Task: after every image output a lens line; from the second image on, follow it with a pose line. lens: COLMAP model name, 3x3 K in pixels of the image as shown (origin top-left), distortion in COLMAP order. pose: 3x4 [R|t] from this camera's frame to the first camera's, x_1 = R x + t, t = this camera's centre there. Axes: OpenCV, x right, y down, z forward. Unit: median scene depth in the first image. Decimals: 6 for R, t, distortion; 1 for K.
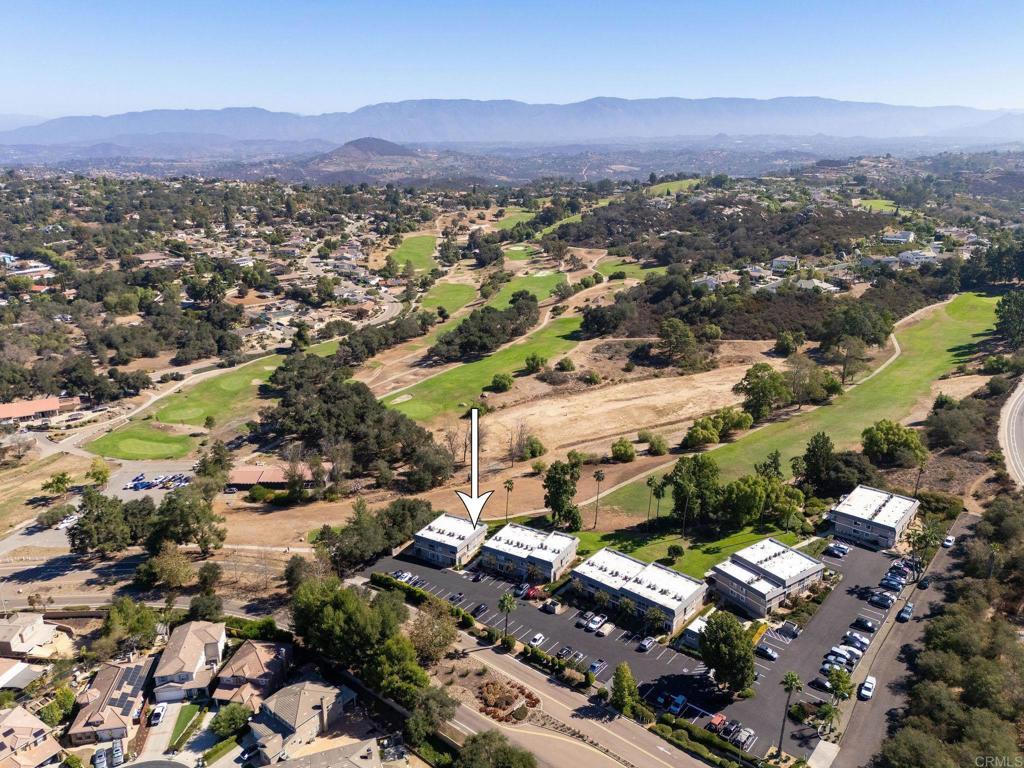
lens RADIAL K [[742.9, 0, 512.0], [0, 742.9, 384.0], [0, 0, 1]] dist [0.080202, -0.001284]
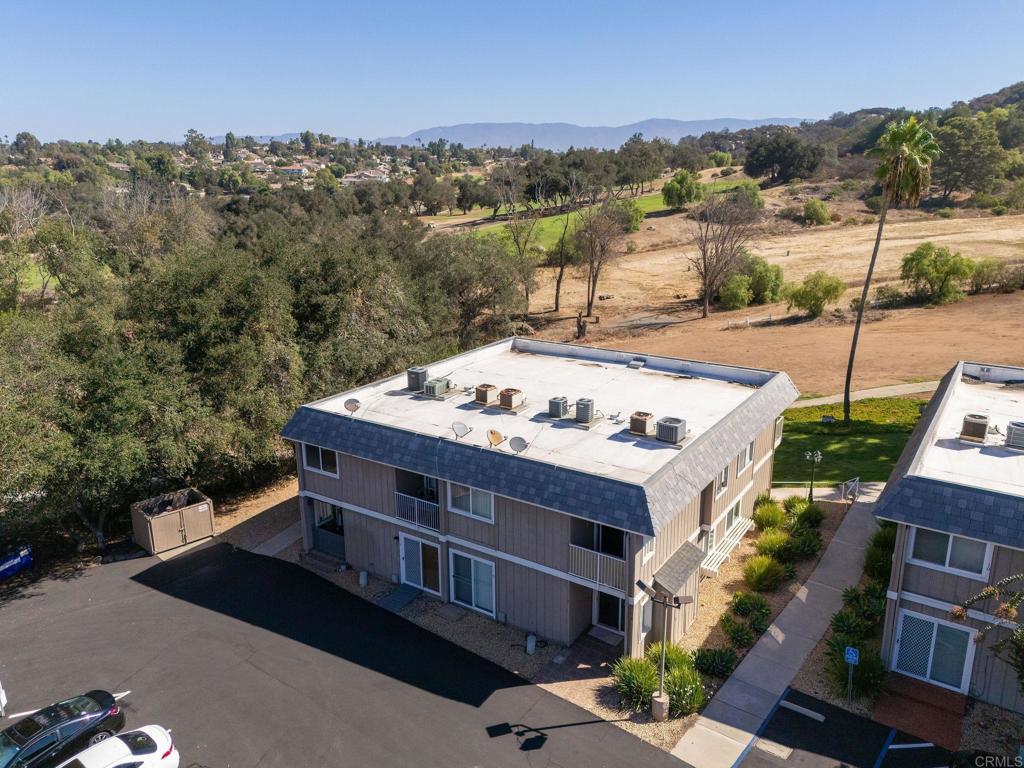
lens RADIAL K [[742.9, 0, 512.0], [0, 742.9, 384.0], [0, 0, 1]] dist [0.080202, -0.001284]
pose [[0.997804, 0.011849, -0.065173, -0.082991], [-0.013922, 0.999408, -0.031450, 0.201005], [0.064762, 0.032288, 0.997378, 0.865149]]
